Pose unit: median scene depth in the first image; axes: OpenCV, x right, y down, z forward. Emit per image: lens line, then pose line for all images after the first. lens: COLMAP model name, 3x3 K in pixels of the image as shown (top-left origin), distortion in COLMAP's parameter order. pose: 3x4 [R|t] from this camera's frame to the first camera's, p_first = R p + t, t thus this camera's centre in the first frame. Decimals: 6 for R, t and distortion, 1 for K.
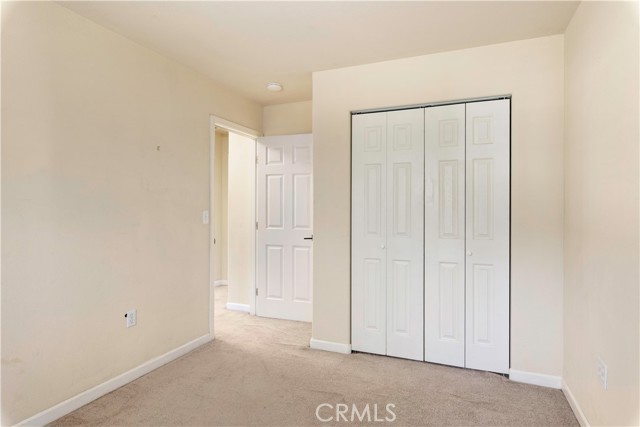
lens RADIAL K [[348.0, 0, 322.3], [0, 348.0, 209.1], [0, 0, 1]] dist [0.000233, -0.000012]
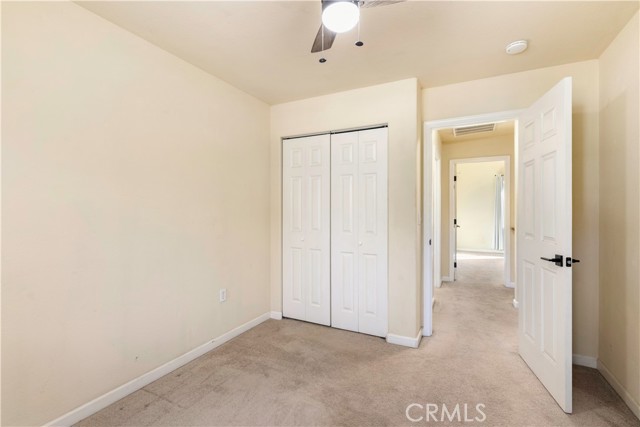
lens RADIAL K [[303.9, 0, 317.6], [0, 303.9, 215.4], [0, 0, 1]] dist [-0.000683, -0.000005]
pose [[0.994050, 0.008364, -0.108604, 0.342577], [-0.006981, 0.999890, 0.013105, 0.001139], [0.108702, -0.012269, 0.993999, -0.138448]]
